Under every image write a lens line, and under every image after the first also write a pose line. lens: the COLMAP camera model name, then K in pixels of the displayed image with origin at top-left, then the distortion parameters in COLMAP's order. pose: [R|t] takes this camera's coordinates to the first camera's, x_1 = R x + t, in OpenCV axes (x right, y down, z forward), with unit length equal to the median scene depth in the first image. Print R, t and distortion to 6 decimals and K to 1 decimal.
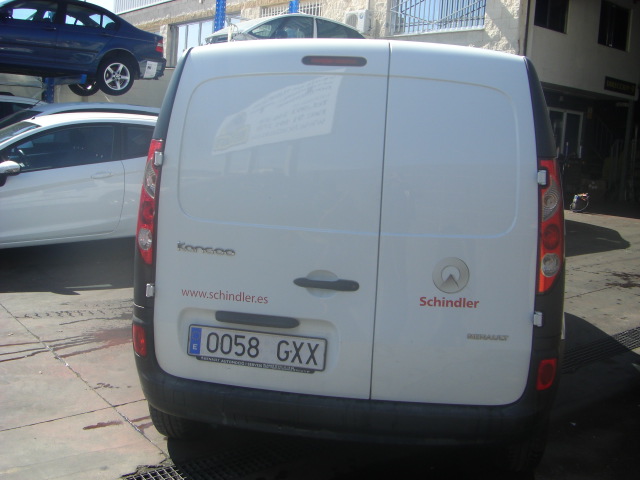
lens RADIAL K [[713.0, 0, 320.0], [0, 713.0, 240.0], [0, 0, 1]] dist [-0.161493, 0.049350]
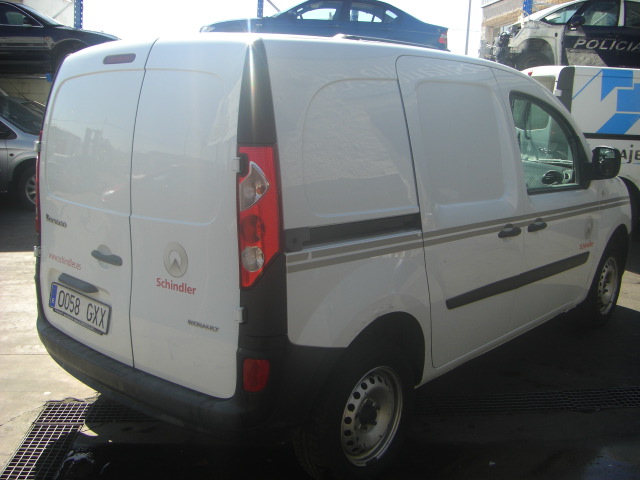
lens RADIAL K [[713.0, 0, 320.0], [0, 713.0, 240.0], [0, 0, 1]] dist [-0.161493, 0.049350]
pose [[0.839404, 0.077125, -0.538008, 0.876460], [-0.071029, 0.996958, 0.032098, -0.025584], [0.538847, 0.011271, 0.842328, 0.238756]]
